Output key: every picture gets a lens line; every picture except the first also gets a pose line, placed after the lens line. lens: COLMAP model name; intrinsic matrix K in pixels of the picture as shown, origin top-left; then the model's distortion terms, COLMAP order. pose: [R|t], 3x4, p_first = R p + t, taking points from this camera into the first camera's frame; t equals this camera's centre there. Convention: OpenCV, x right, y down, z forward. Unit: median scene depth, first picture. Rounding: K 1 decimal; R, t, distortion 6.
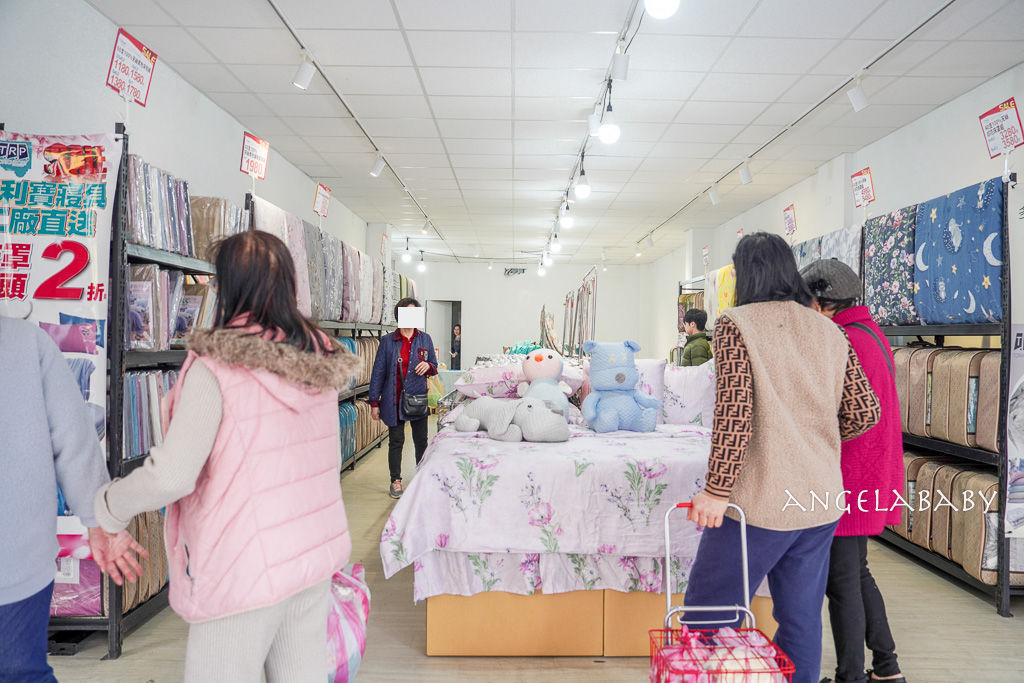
lens RADIAL K [[804.7, 0, 512.0], [0, 804.7, 341.5], [0, 0, 1]] dist [-0.074471, 0.077352]
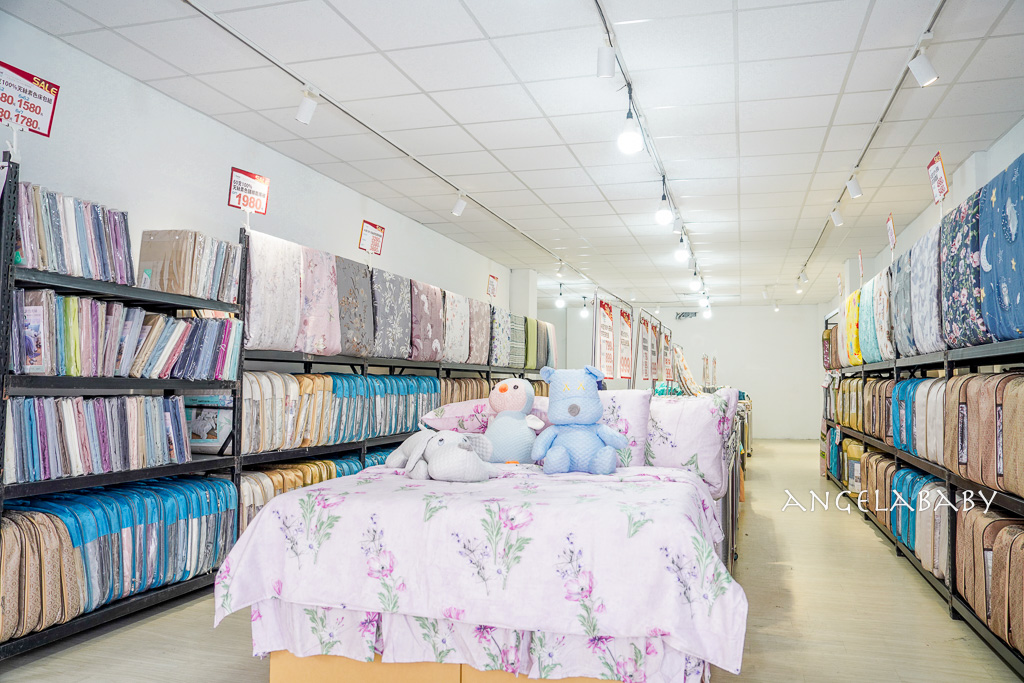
lens RADIAL K [[769.3, 0, 512.0], [0, 769.3, 341.5], [0, 0, 1]] dist [-0.084433, 0.058756]
pose [[0.959459, -0.020567, -0.281098, 0.280876], [0.002519, 0.997920, -0.064417, 0.023333], [0.281838, 0.061097, 0.957515, 0.183767]]
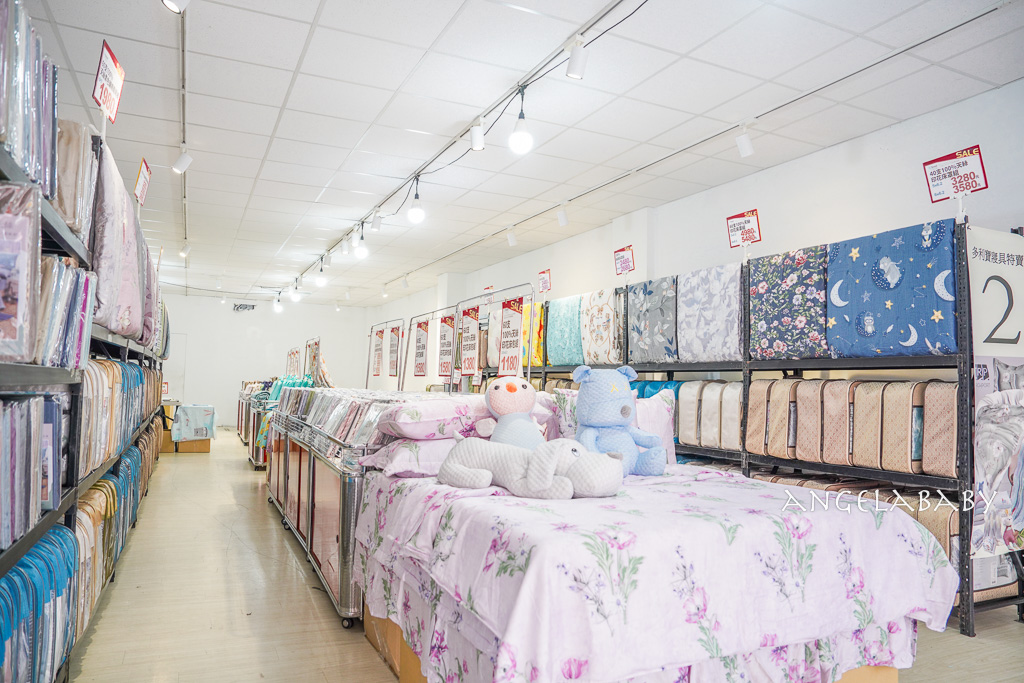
lens RADIAL K [[699.7, 0, 512.0], [0, 699.7, 341.5], [0, 0, 1]] dist [-0.121424, 0.102474]
pose [[0.903888, 0.034201, 0.426400, -0.262376], [-0.009342, 0.998139, -0.060255, 0.016313], [-0.427667, 0.050480, 0.902526, 0.368289]]
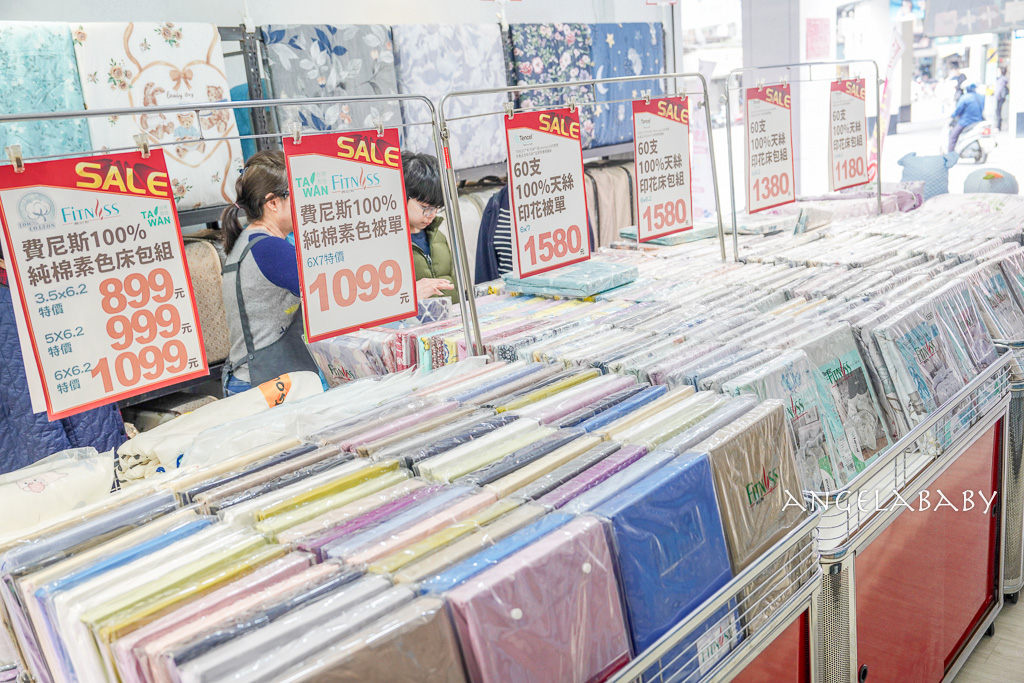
lens RADIAL K [[1006.6, 0, 512.0], [0, 1006.6, 341.5], [0, 0, 1]] dist [0.009387, 0.013452]
pose [[-0.756908, -0.106328, 0.644813, -0.273592], [0.076321, 0.965542, 0.248805, -0.113057], [-0.649049, 0.237535, -0.722712, 2.103685]]
